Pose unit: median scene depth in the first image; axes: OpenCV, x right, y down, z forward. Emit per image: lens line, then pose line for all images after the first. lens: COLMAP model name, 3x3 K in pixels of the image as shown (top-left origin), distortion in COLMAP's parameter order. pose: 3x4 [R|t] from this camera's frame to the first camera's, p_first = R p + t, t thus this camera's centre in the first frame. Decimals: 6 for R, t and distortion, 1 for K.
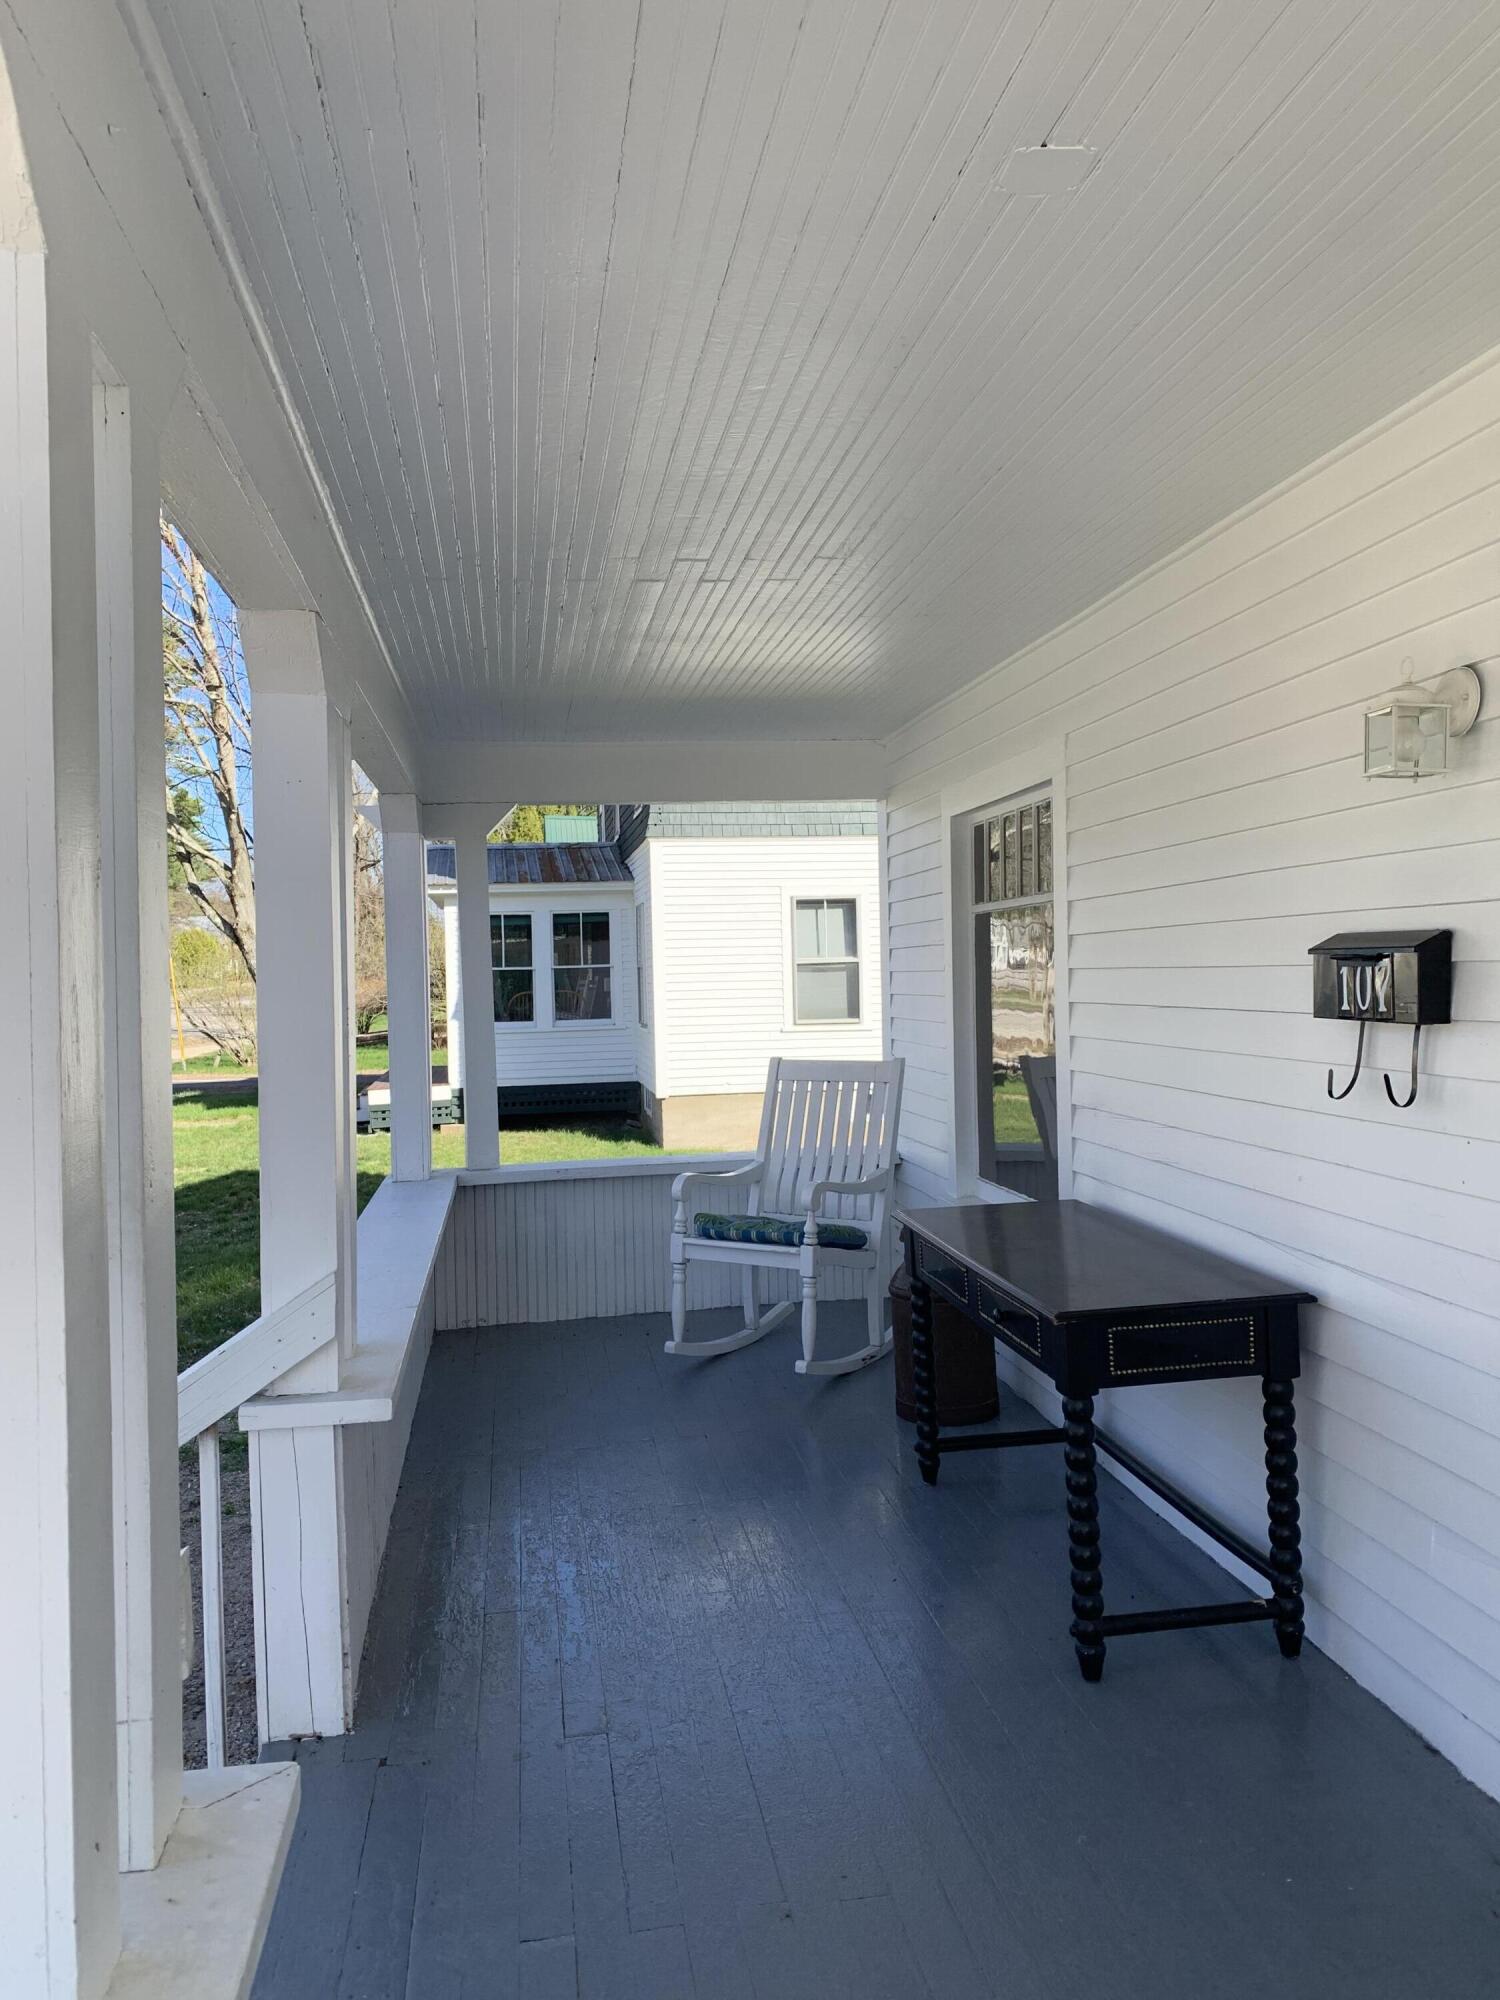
lens RADIAL K [[1538.6, 0, 752.3], [0, 1538.6, 1000.4], [0, 0, 1]] dist [-0.006603, 0.002554]
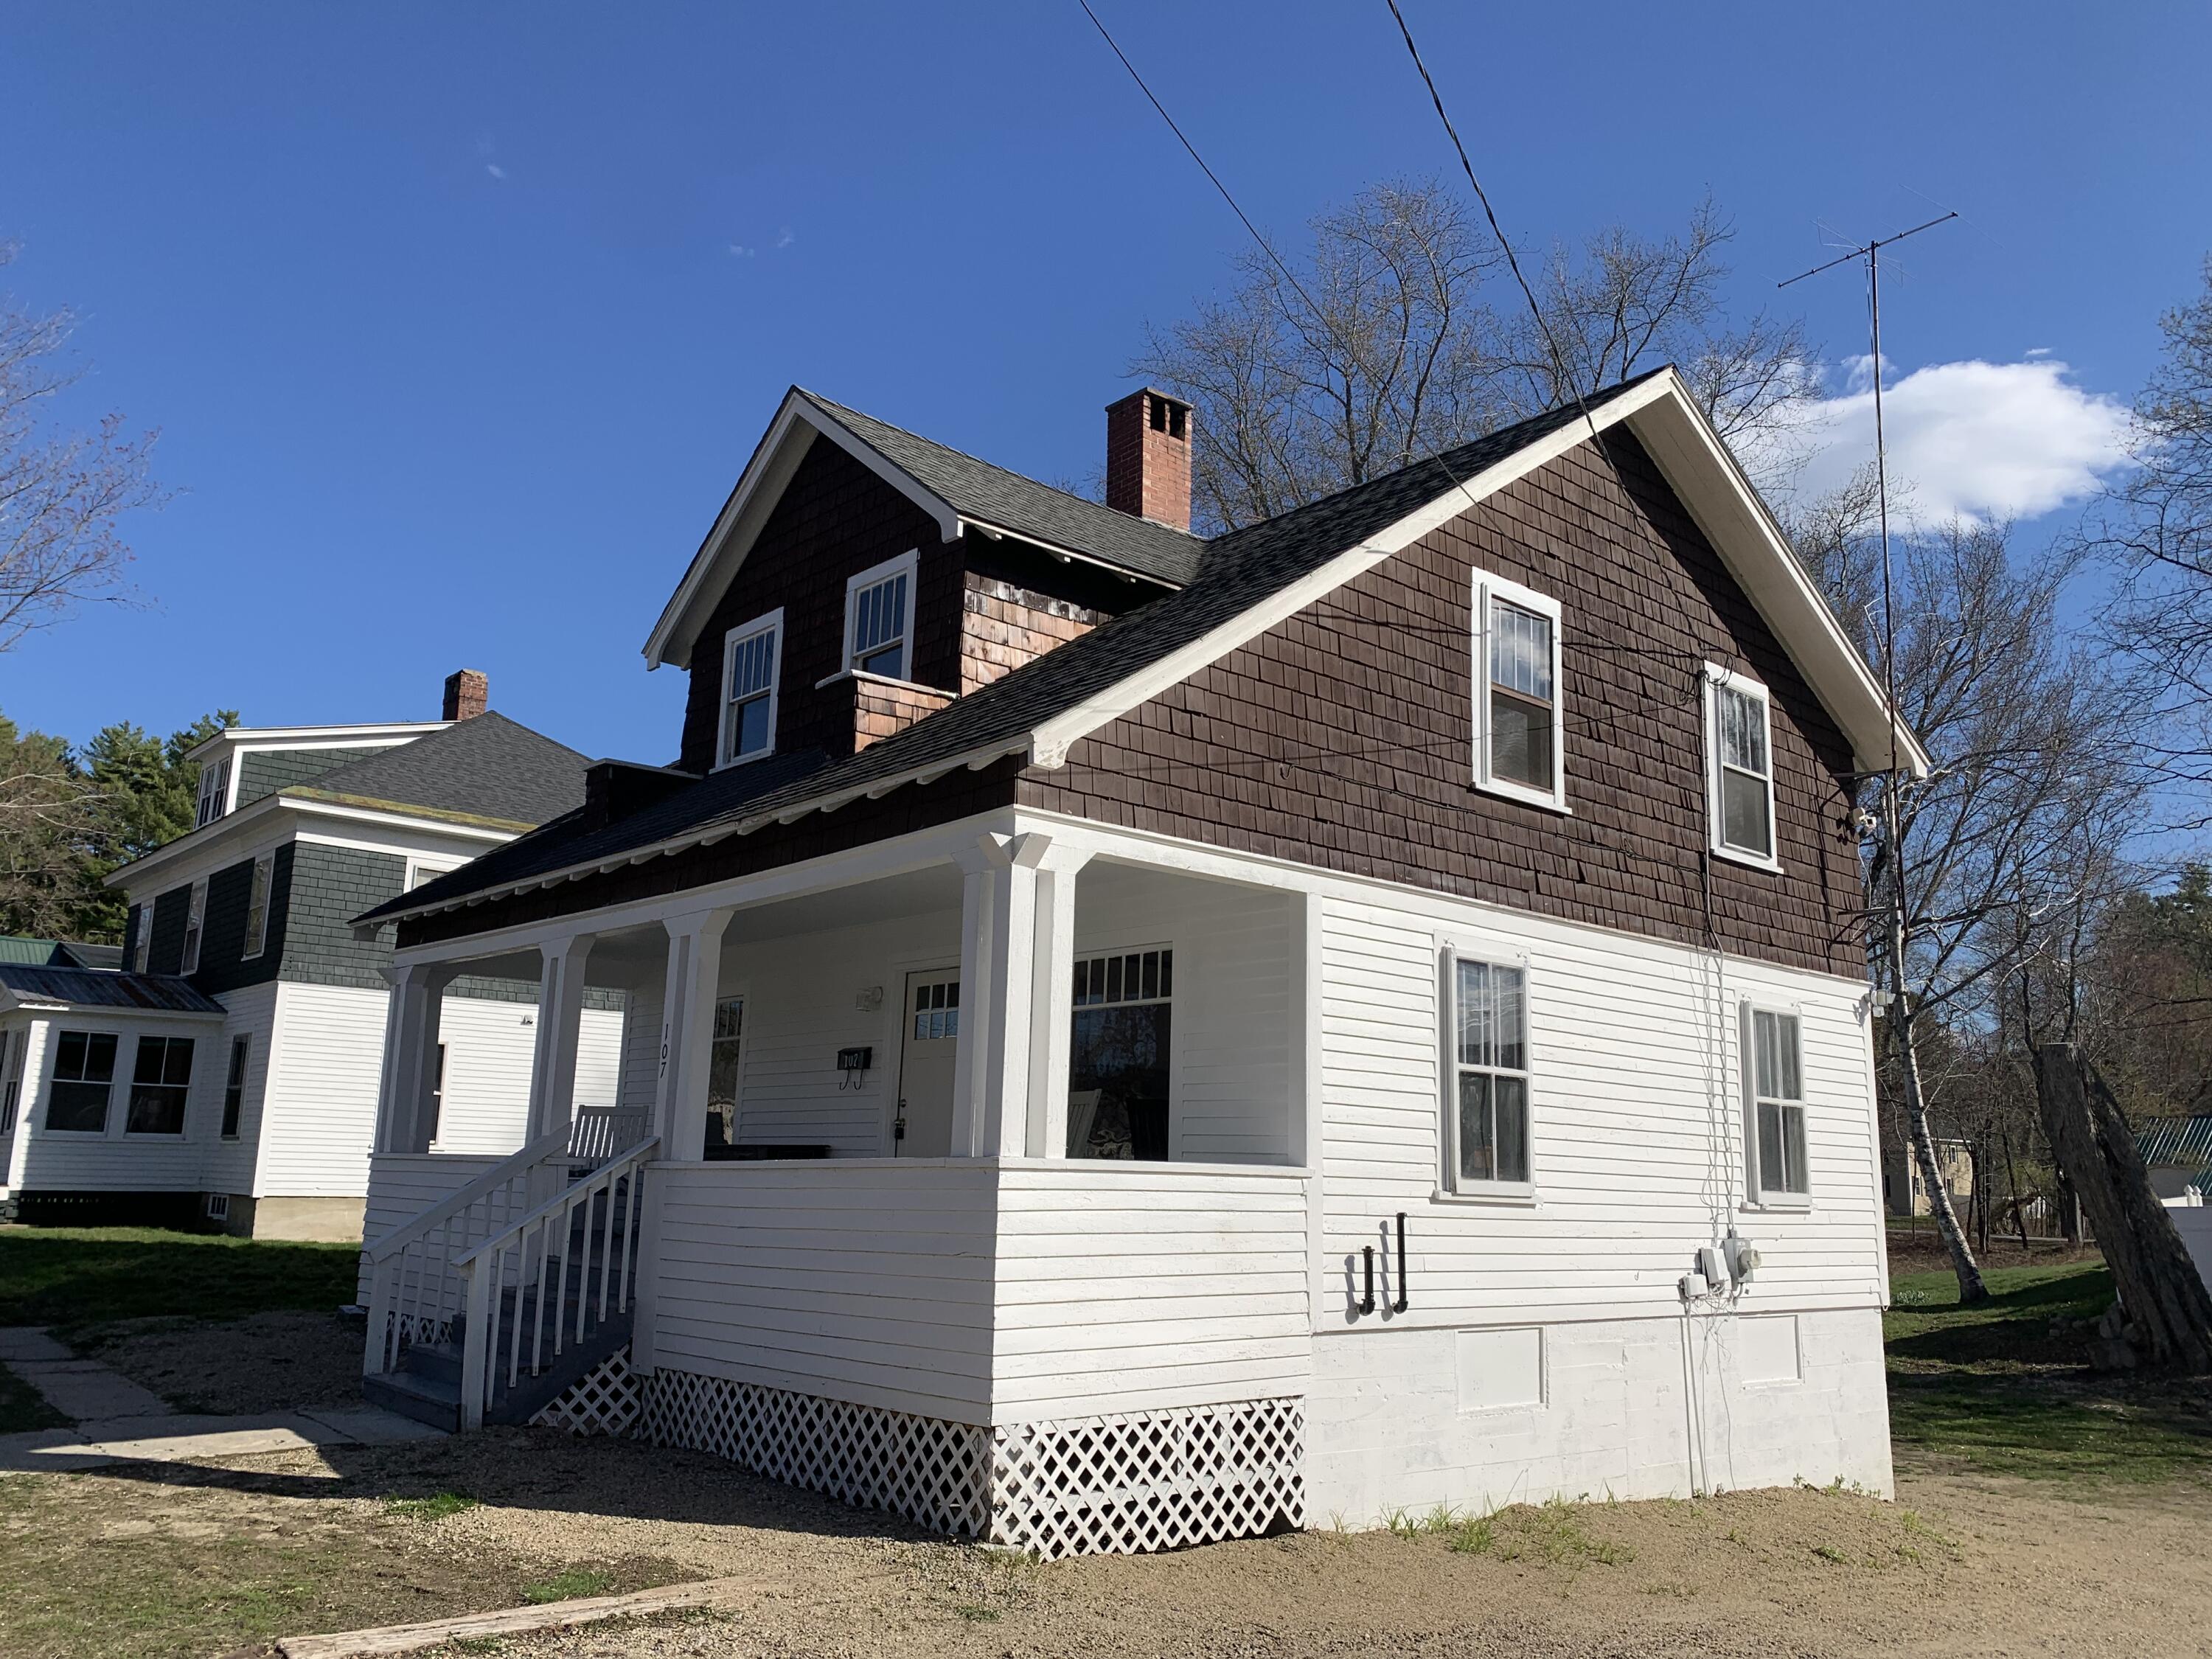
lens RADIAL K [[1701.7, 0, 1106.6], [0, 1701.7, 827.7], [0, 0, 1]] dist [-0.006603, 0.002554]
pose [[0.844981, 0.145924, 0.514503, -0.196150], [-0.031817, 0.974067, -0.224012, 0.051419], [-0.533849, 0.172916, 0.827711, -0.436722]]
